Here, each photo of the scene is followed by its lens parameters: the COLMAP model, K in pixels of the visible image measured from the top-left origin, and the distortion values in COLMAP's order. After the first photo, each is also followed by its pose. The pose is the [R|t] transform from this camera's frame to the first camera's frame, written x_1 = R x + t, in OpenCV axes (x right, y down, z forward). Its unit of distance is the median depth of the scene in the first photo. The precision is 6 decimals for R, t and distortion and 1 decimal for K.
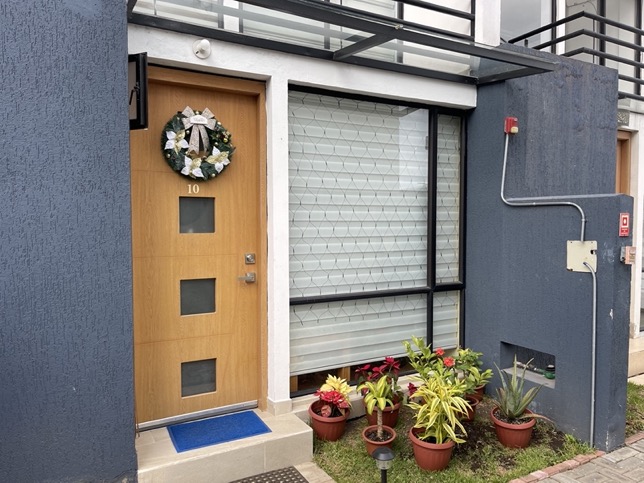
lens RADIAL K [[473.4, 0, 322.0], [0, 473.4, 241.5], [0, 0, 1]] dist [-0.003446, -0.002114]
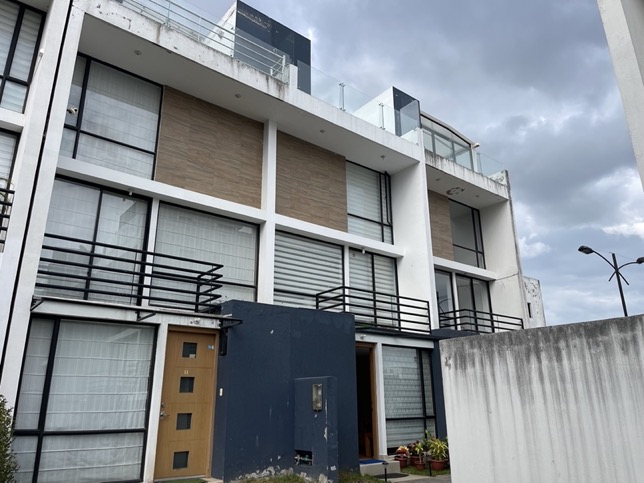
lens RADIAL K [[459.6, 0, 322.0], [0, 459.6, 241.5], [0, 0, 1]] dist [0.155157, 0.000135]
pose [[0.980373, 0.067049, 0.185398, -0.913828], [-0.003257, 0.945773, -0.324813, 0.026561], [-0.197123, 0.317834, 0.927429, -1.712622]]
